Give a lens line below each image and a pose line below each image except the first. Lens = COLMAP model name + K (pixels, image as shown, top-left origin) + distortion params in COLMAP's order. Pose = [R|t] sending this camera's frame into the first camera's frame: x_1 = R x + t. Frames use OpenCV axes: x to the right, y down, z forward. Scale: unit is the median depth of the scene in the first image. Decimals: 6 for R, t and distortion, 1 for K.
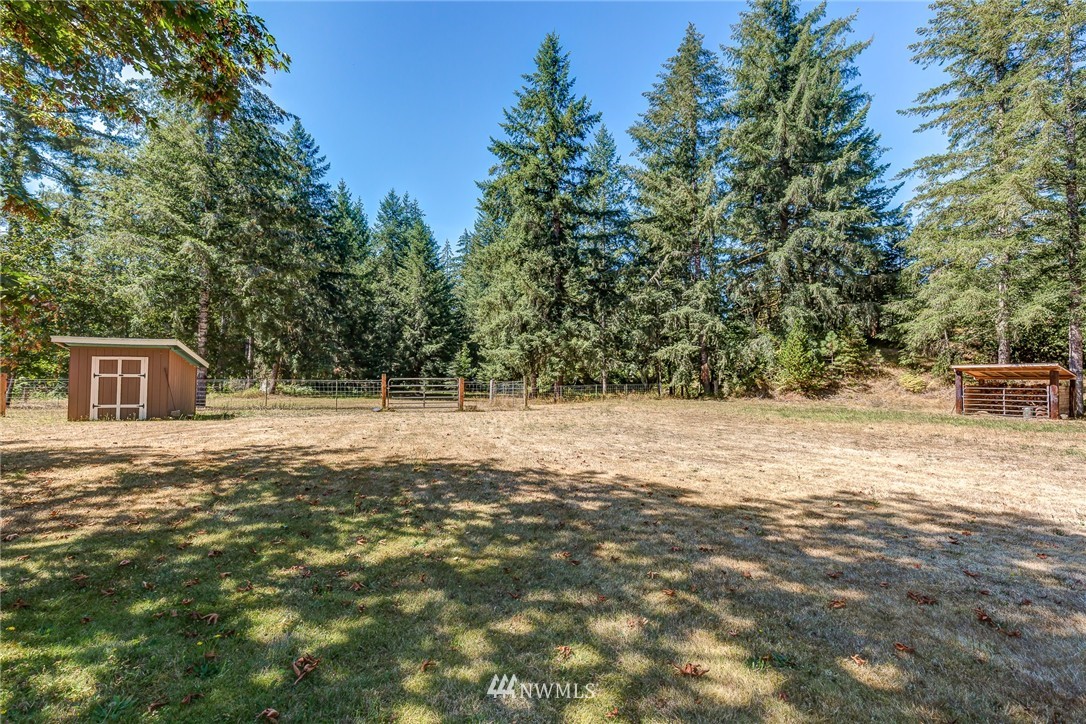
lens RADIAL K [[498.1, 0, 542.7], [0, 498.1, 364.9], [0, 0, 1]] dist [0.003003, -0.000171]
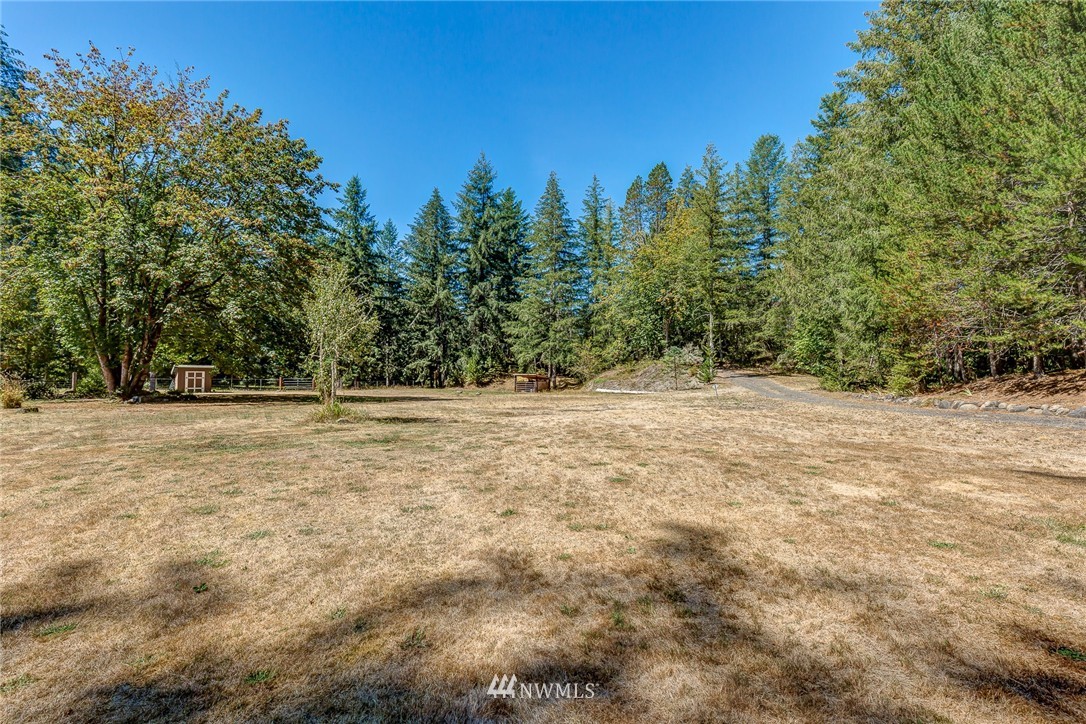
lens RADIAL K [[498.1, 0, 541.3], [0, 498.1, 362.6], [0, 0, 1]] dist [0.003003, -0.000171]
pose [[0.927826, 0.014212, 0.372742, -0.025030], [-0.015462, 0.999880, 0.000364, -0.042876], [-0.372692, -0.006101, 0.927935, -1.054959]]
